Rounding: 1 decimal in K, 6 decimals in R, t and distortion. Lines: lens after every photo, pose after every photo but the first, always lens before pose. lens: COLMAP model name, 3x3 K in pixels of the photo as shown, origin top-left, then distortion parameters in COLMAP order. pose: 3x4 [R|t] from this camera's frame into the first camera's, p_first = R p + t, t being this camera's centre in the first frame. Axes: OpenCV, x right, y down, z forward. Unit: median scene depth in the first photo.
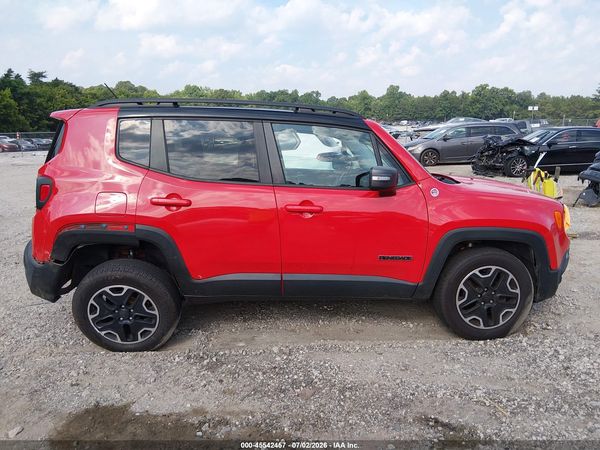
lens RADIAL K [[458.0, 0, 300.0], [0, 458.0, 225.0], [0, 0, 1]] dist [-0.014630, -0.008164]
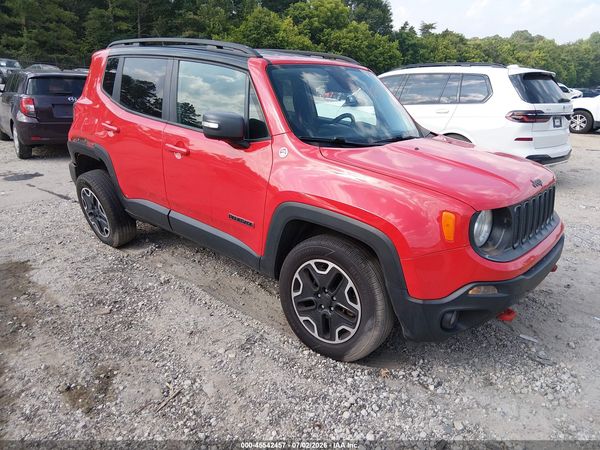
lens RADIAL K [[458.0, 0, 300.0], [0, 458.0, 225.0], [0, 0, 1]] dist [-0.014630, -0.008164]
pose [[0.714348, 0.234218, -0.659431, 0.624399], [-0.168511, 0.972171, 0.162752, -0.057462], [0.679199, -0.005140, 0.733936, 0.310618]]
